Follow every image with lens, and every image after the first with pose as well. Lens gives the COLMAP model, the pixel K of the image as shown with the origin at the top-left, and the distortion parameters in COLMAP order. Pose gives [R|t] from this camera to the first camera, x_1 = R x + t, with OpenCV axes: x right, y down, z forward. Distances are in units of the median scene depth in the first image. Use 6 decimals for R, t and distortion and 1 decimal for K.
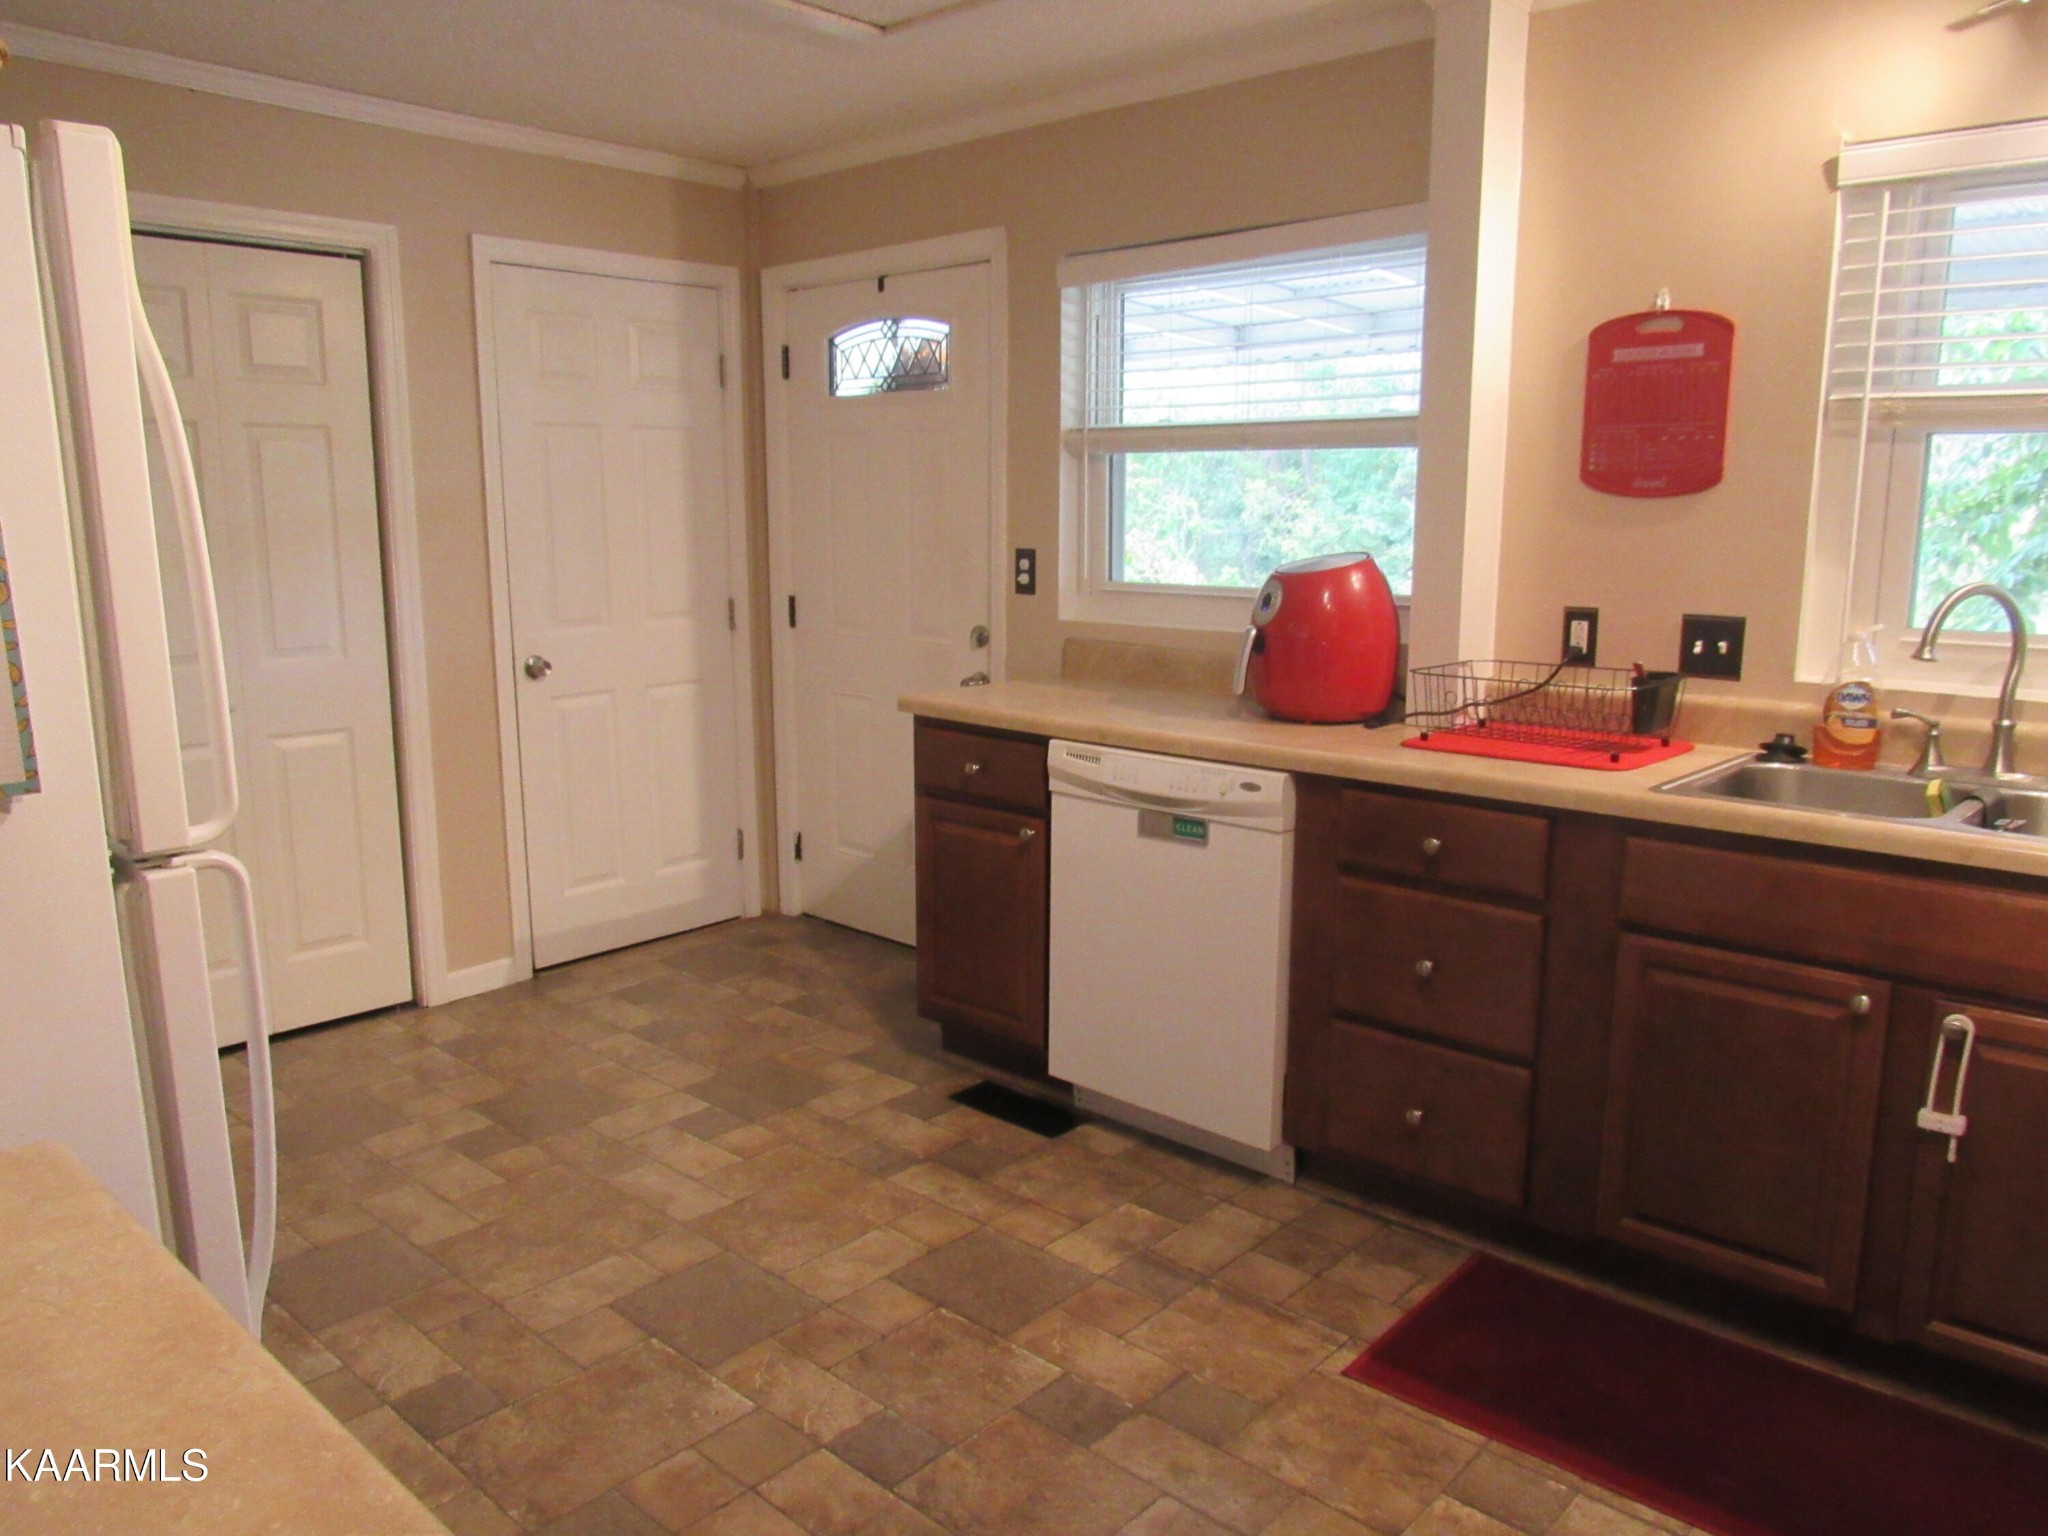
lens RADIAL K [[1468.9, 0, 1035.8], [0, 1468.9, 768.0], [0, 0, 1]] dist [-0.017527, -0.004636]
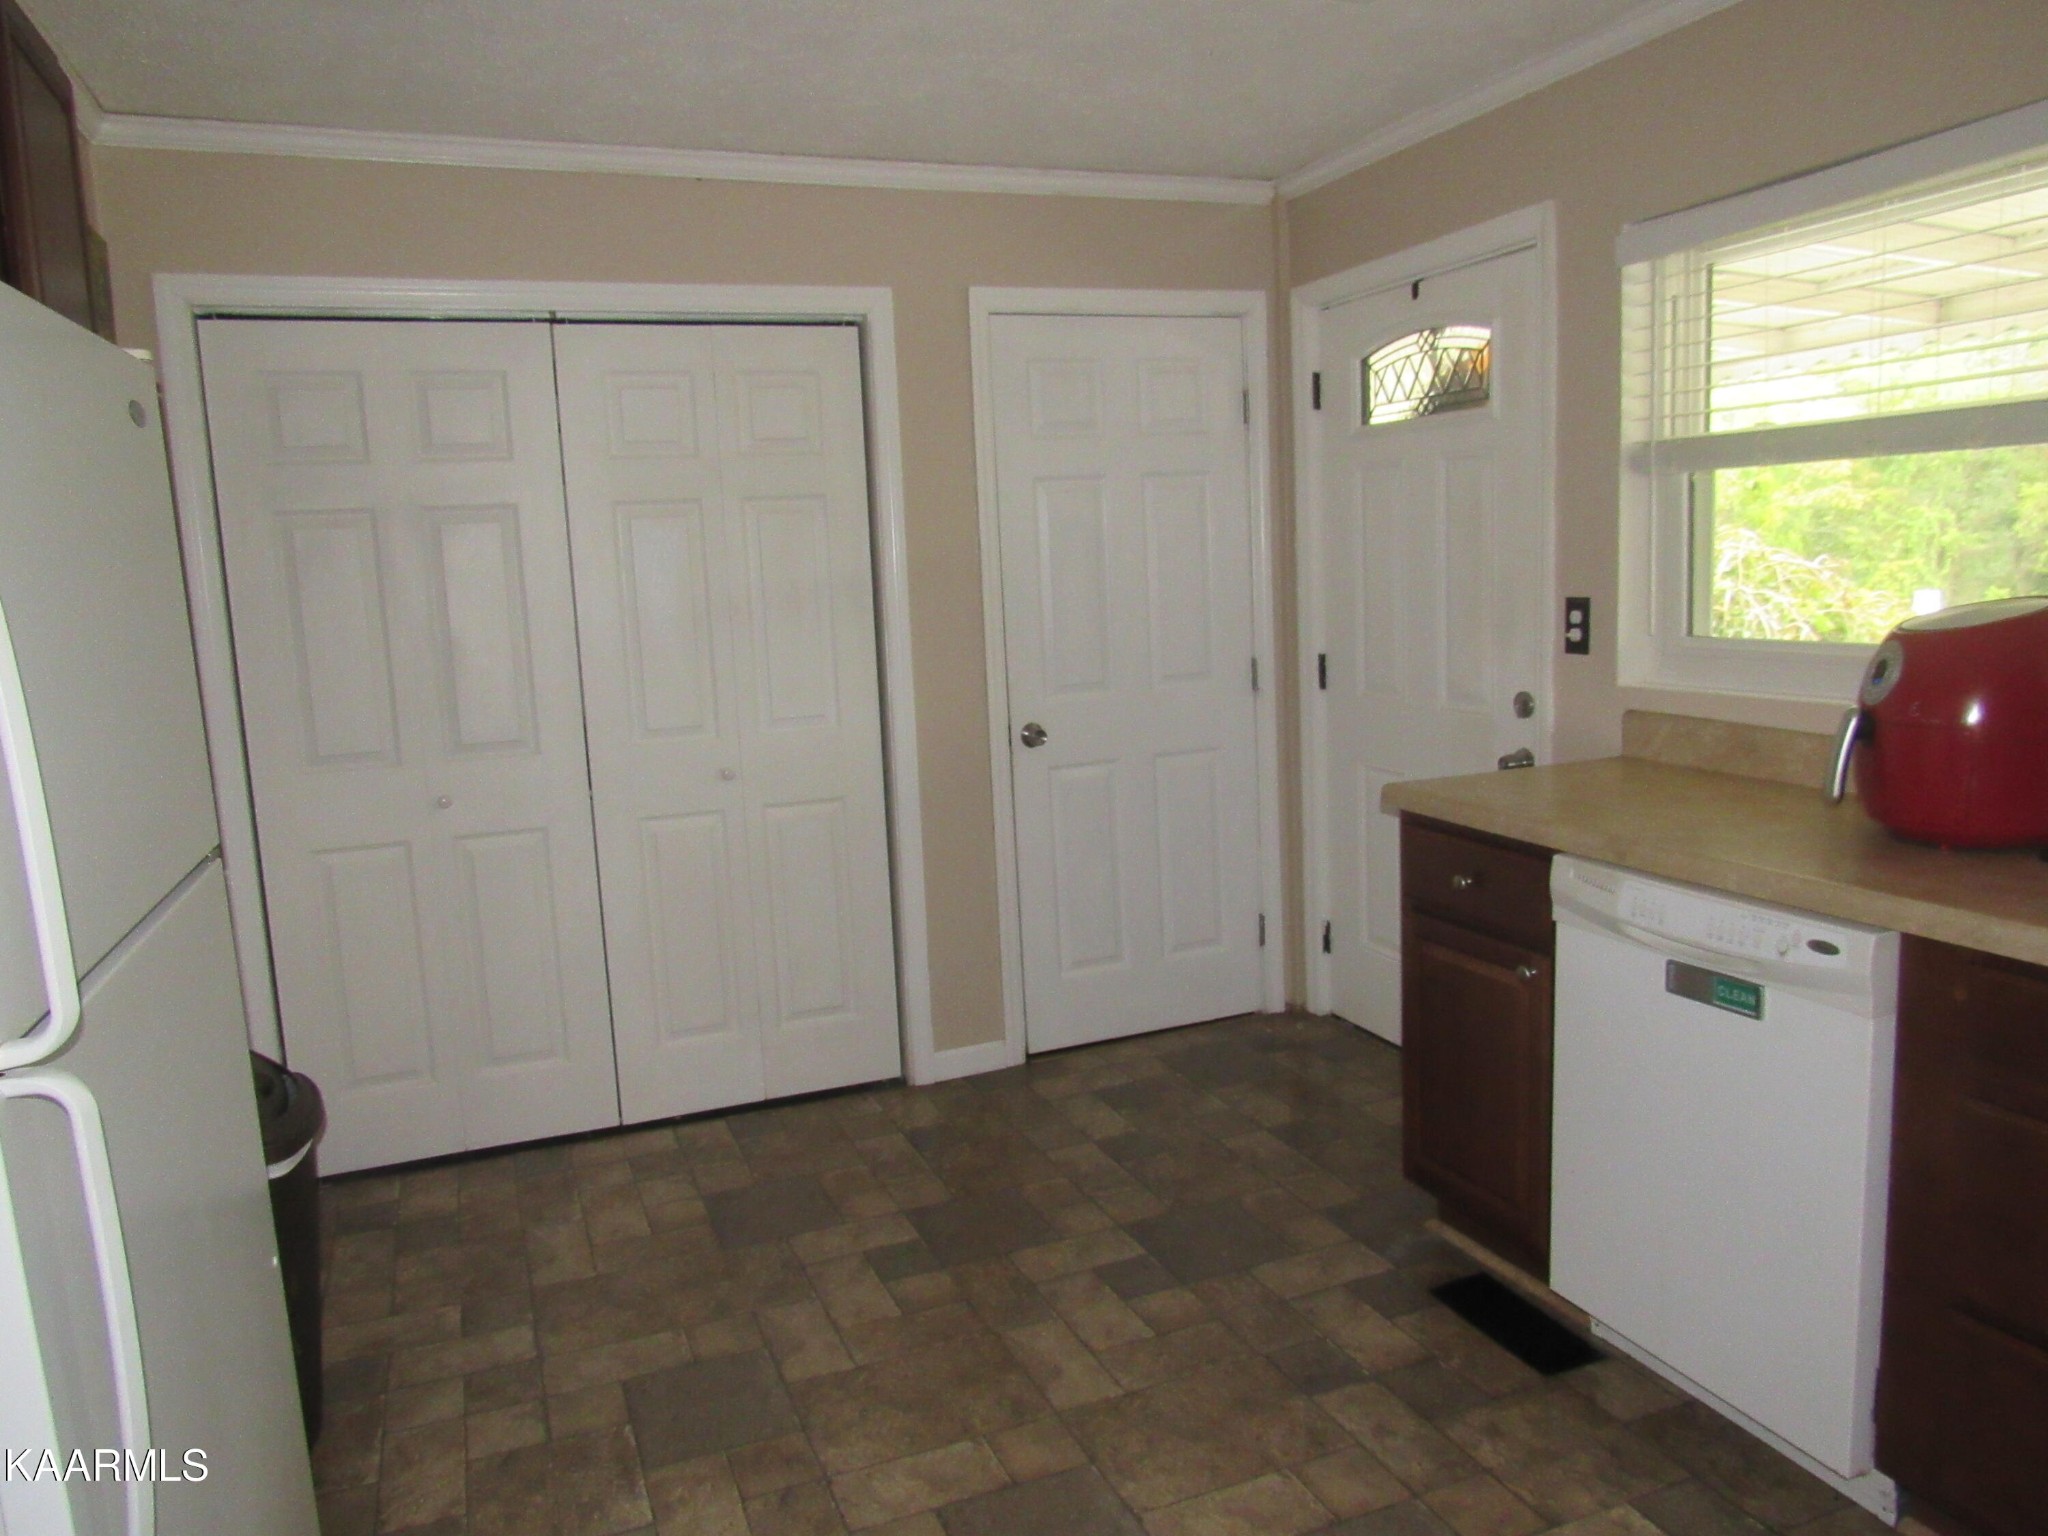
lens RADIAL K [[1468.9, 0, 1035.8], [0, 1468.9, 768.0], [0, 0, 1]] dist [-0.017527, -0.004636]
pose [[0.897559, 0.020811, -0.440403, 0.084268], [-0.031406, 0.999366, -0.016782, -0.035091], [0.439774, 0.028894, 0.897644, 0.164395]]
